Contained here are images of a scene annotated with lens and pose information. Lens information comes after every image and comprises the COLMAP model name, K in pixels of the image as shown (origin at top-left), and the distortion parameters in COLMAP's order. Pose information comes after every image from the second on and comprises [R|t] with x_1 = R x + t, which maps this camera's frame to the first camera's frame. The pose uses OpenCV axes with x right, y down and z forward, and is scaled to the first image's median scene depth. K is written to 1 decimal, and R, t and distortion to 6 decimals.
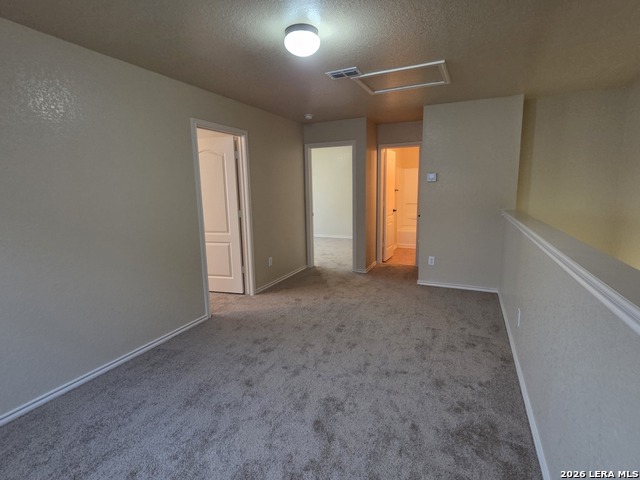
lens RADIAL K [[319.5, 0, 316.0], [0, 319.5, 237.6], [0, 0, 1]] dist [-0.002164, 0.000652]
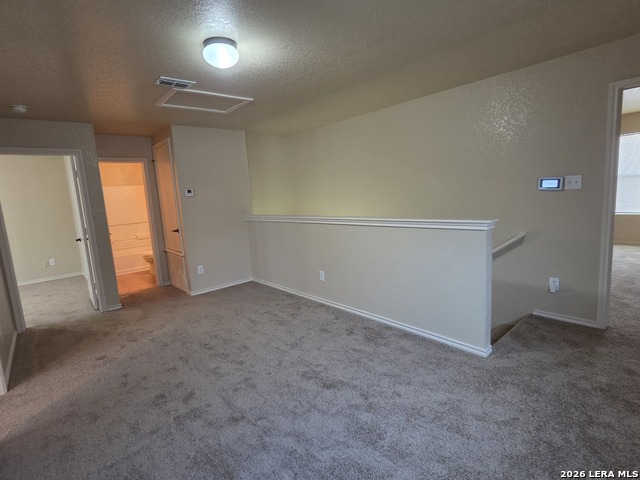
lens RADIAL K [[319.5, 0, 316.0], [0, 319.5, 237.6], [0, 0, 1]] dist [-0.002164, 0.000652]
pose [[0.401643, -0.134780, 0.905824, -0.605137], [0.198277, 0.978448, 0.057670, -0.026027], [-0.894074, 0.156442, 0.419711, 0.258536]]
